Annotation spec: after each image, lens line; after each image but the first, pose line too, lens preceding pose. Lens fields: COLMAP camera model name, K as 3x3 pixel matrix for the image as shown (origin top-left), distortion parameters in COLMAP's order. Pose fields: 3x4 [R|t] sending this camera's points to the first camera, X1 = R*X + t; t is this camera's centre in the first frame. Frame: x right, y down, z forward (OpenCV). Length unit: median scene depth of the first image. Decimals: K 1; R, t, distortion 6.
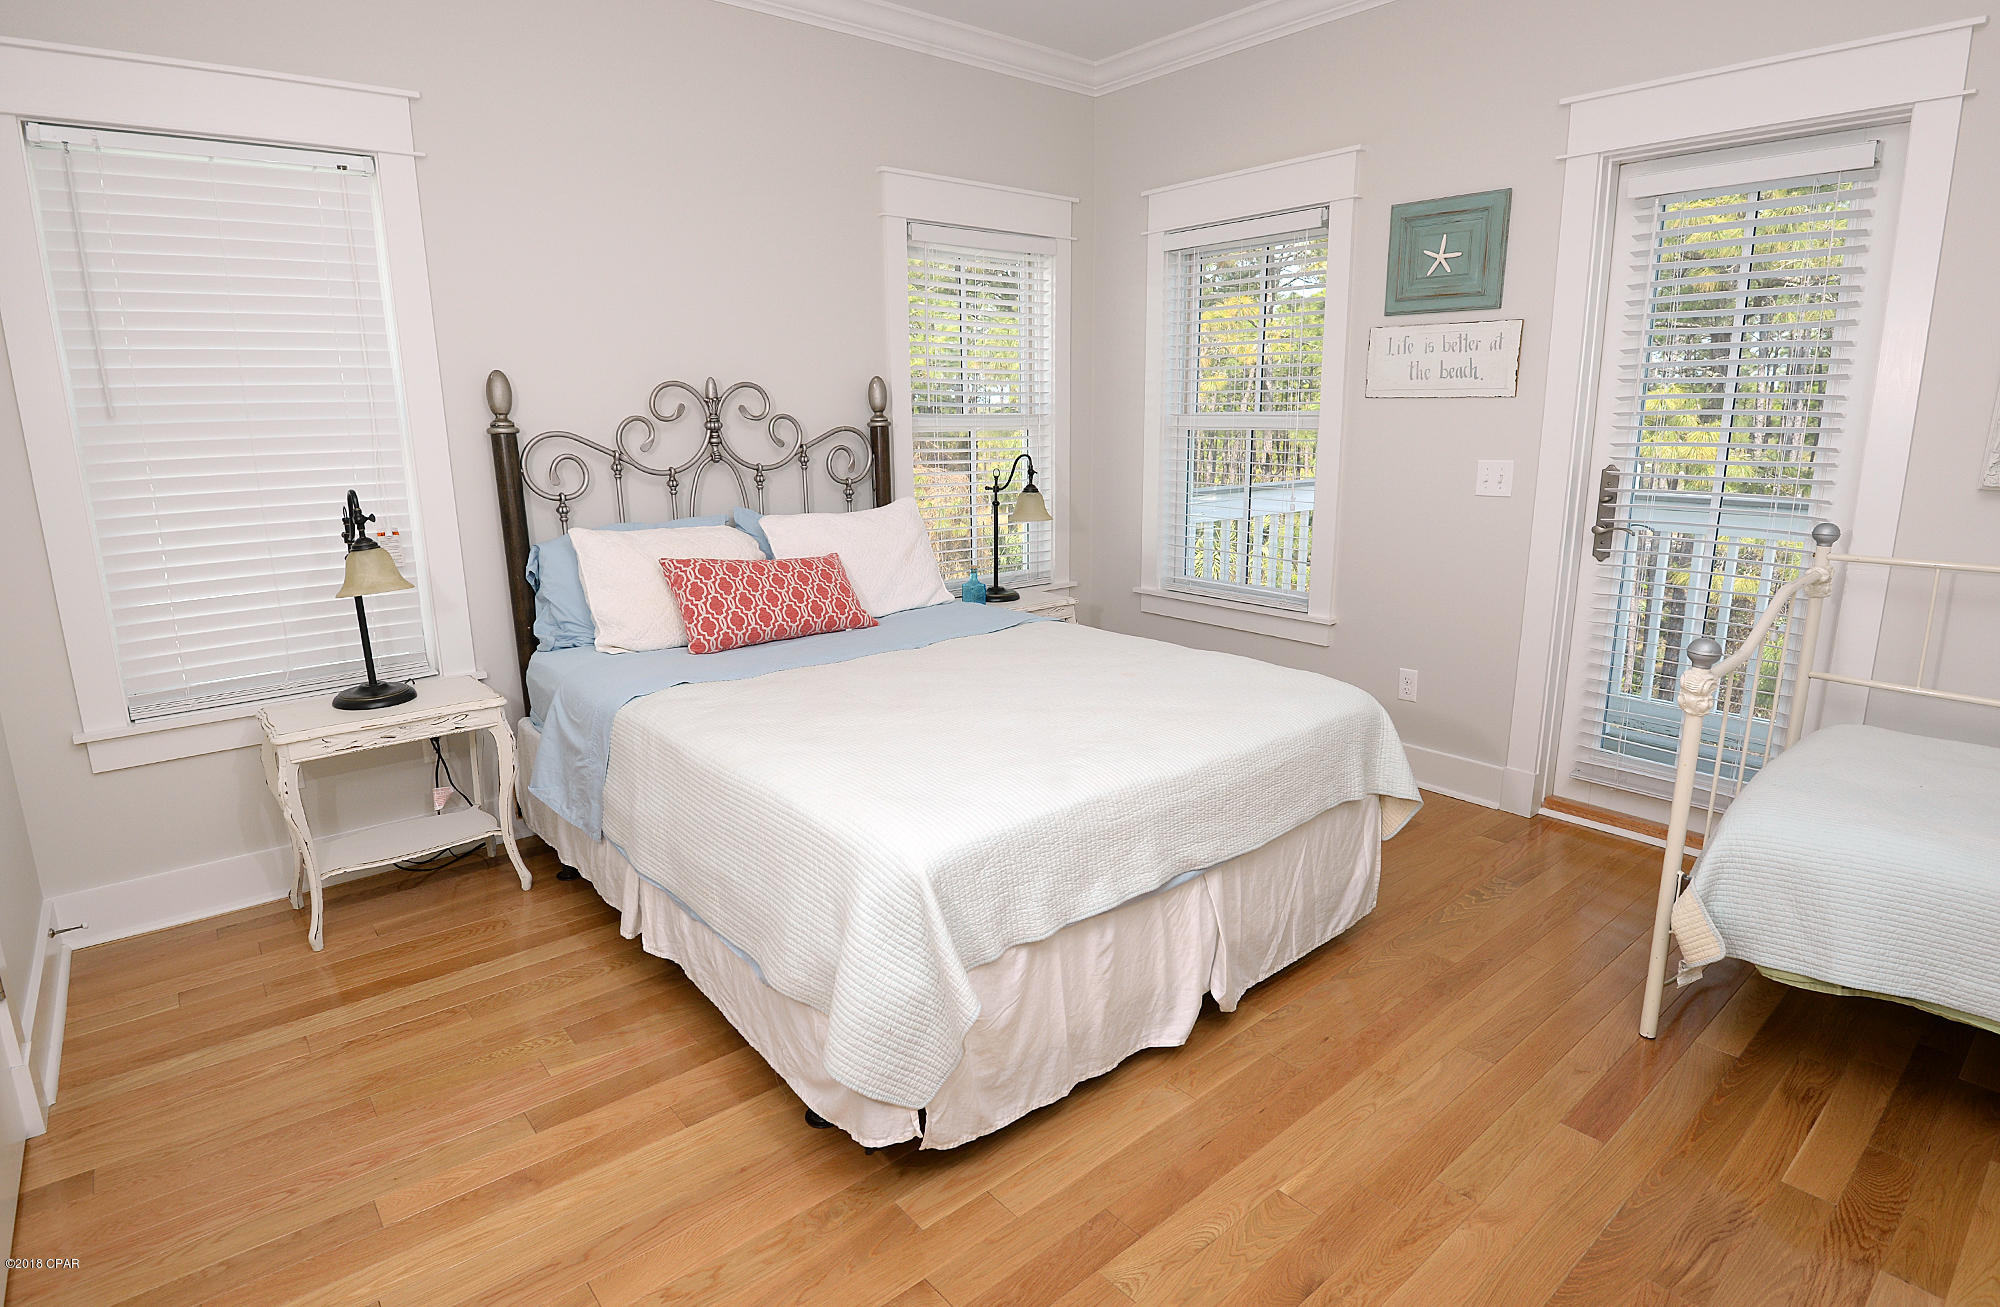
lens RADIAL K [[1052.7, 0, 1001.0], [0, 1052.7, 648.8], [0, 0, 1]] dist [0.016953, -0.002128]
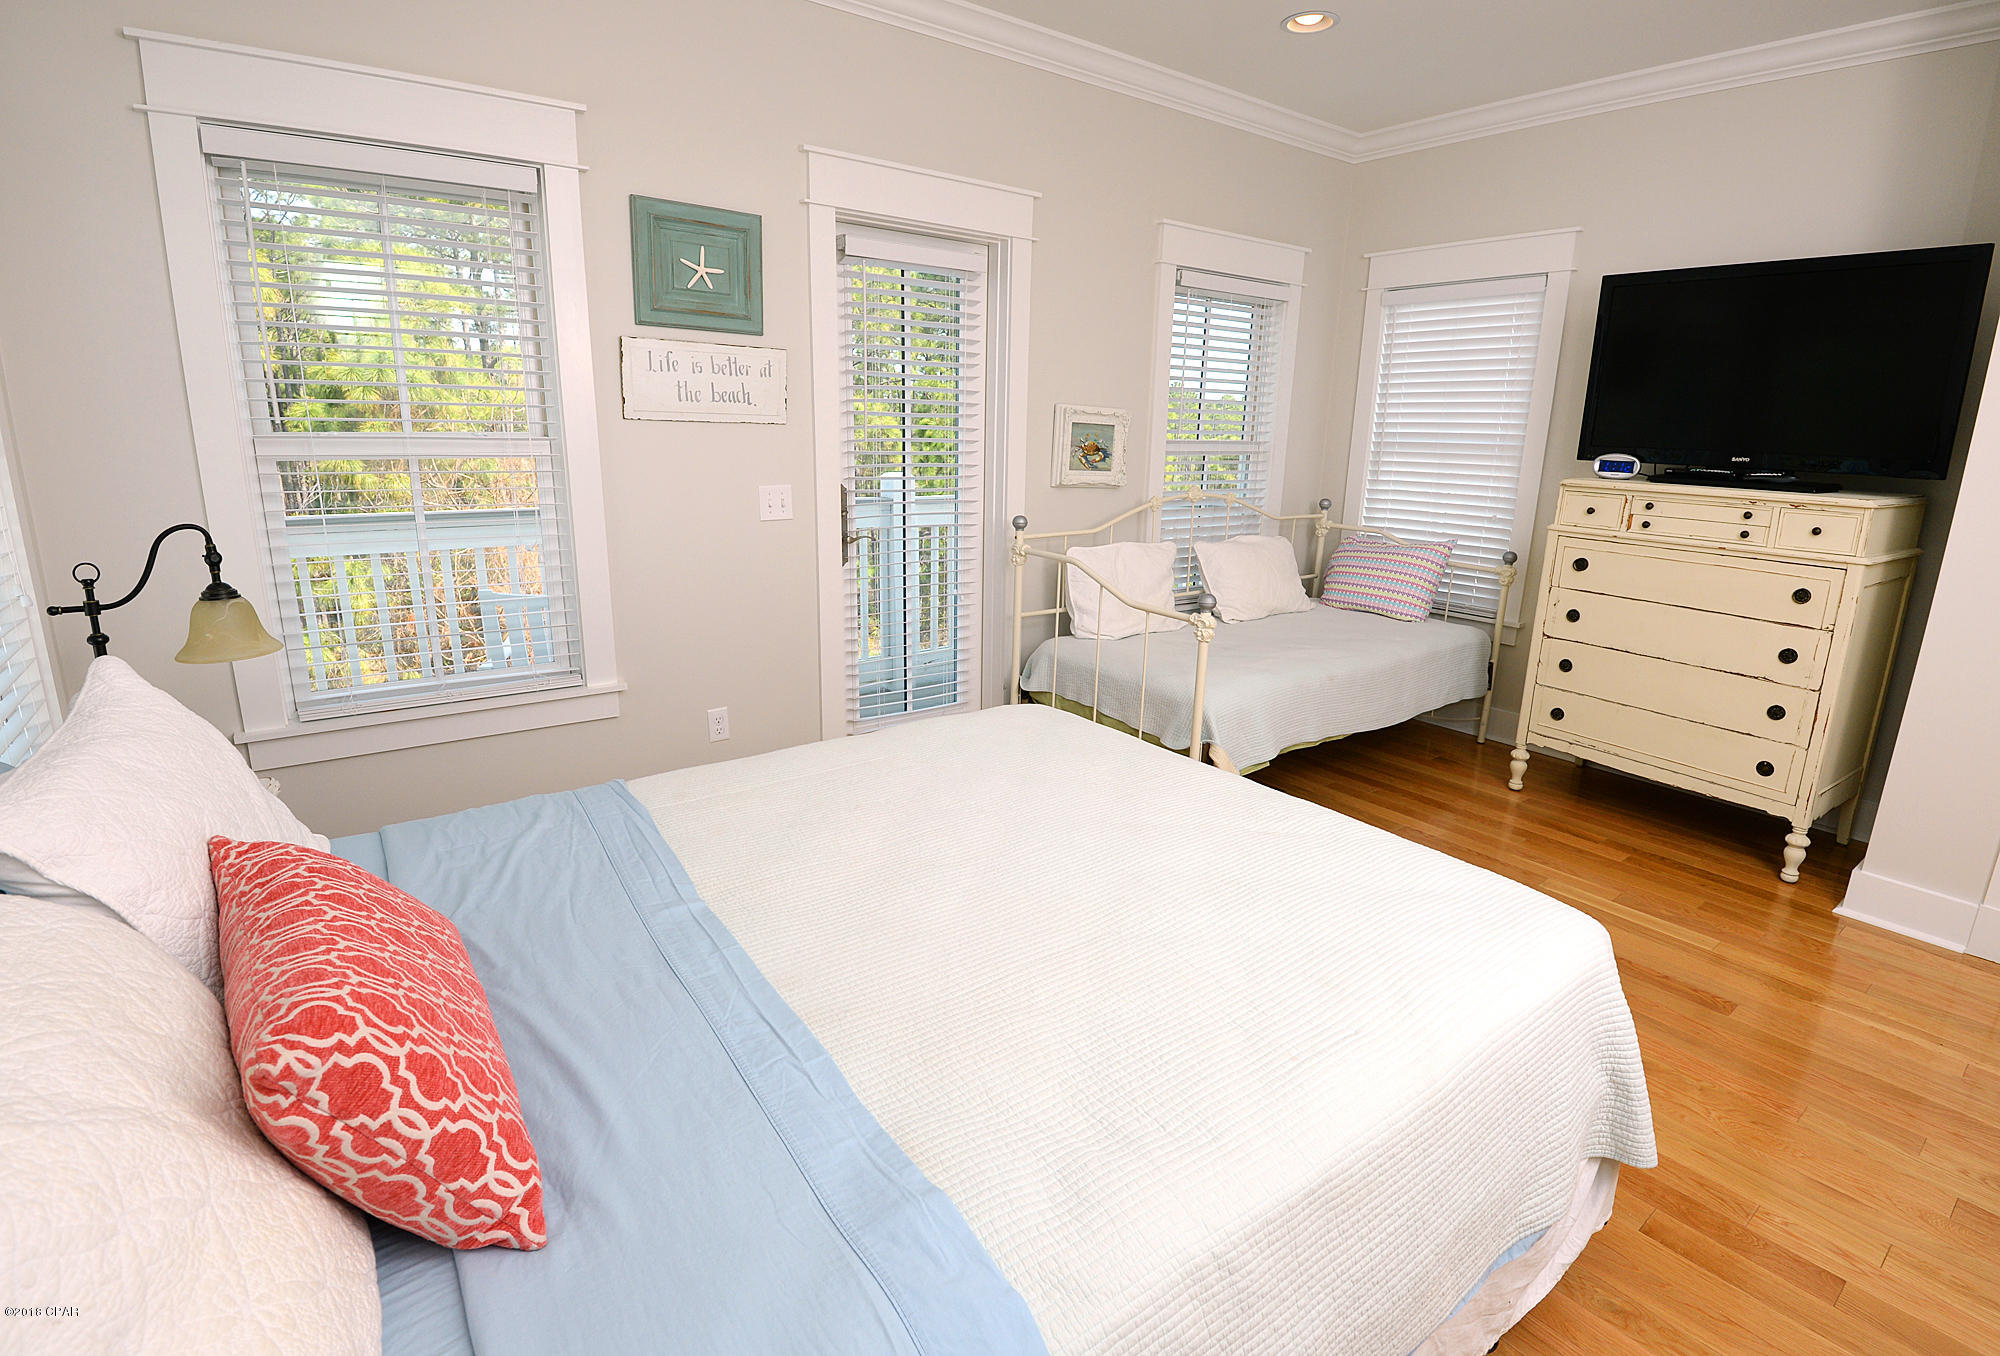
lens RADIAL K [[973.8, 0, 1001.6], [0, 973.8, 685.8], [0, 0, 1]] dist [-0.001756, -0.000992]
pose [[0.078031, -0.253954, 0.964063, -0.477545], [0.205961, 0.950257, 0.233647, -0.167860], [-0.975444, 0.180328, 0.126455, 0.696943]]
